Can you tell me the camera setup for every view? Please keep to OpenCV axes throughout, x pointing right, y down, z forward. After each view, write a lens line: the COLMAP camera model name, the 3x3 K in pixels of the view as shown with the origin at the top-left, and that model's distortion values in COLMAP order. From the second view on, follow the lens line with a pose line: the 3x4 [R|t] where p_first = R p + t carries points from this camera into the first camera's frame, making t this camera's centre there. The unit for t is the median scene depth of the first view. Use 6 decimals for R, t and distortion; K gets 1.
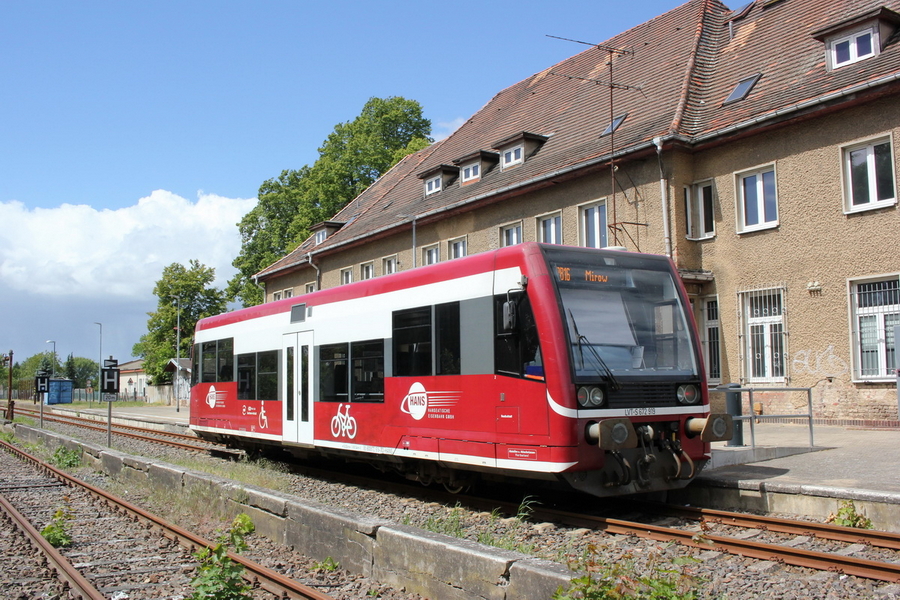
lens RADIAL K [[897.0, 0, 435.9], [0, 897.0, 300.8], [0, 0, 1]] dist [-0.122499, 0.000105]
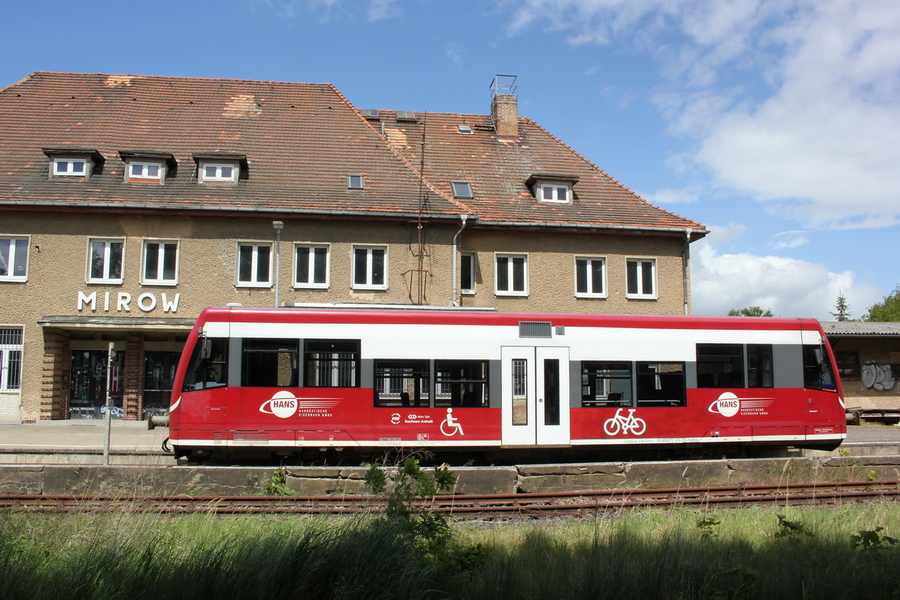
lens RADIAL K [[803.1, 0, 450.0], [0, 803.1, 300.0], [0, 0, 1]] dist [-0.128027, 0.015122]
pose [[0.387218, 0.127159, 0.913177, -1.244742], [-0.094945, 0.990678, -0.097691, 0.094945], [-0.917087, -0.048873, 0.395681, 0.773728]]
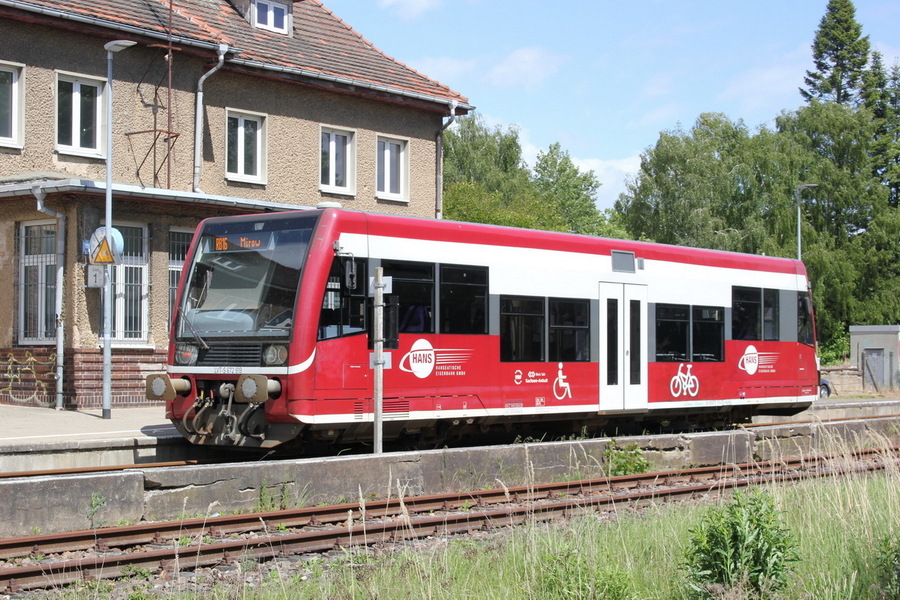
lens RADIAL K [[1621.7, 0, 450.0], [0, 1621.7, 300.0], [0, 0, 1]] dist [-0.006934, -0.032413]
pose [[-0.347388, 0.043132, 0.936729, -1.740444], [-0.089339, 0.992875, -0.078849, 0.210869], [-0.933456, -0.111077, -0.341059, 1.871672]]
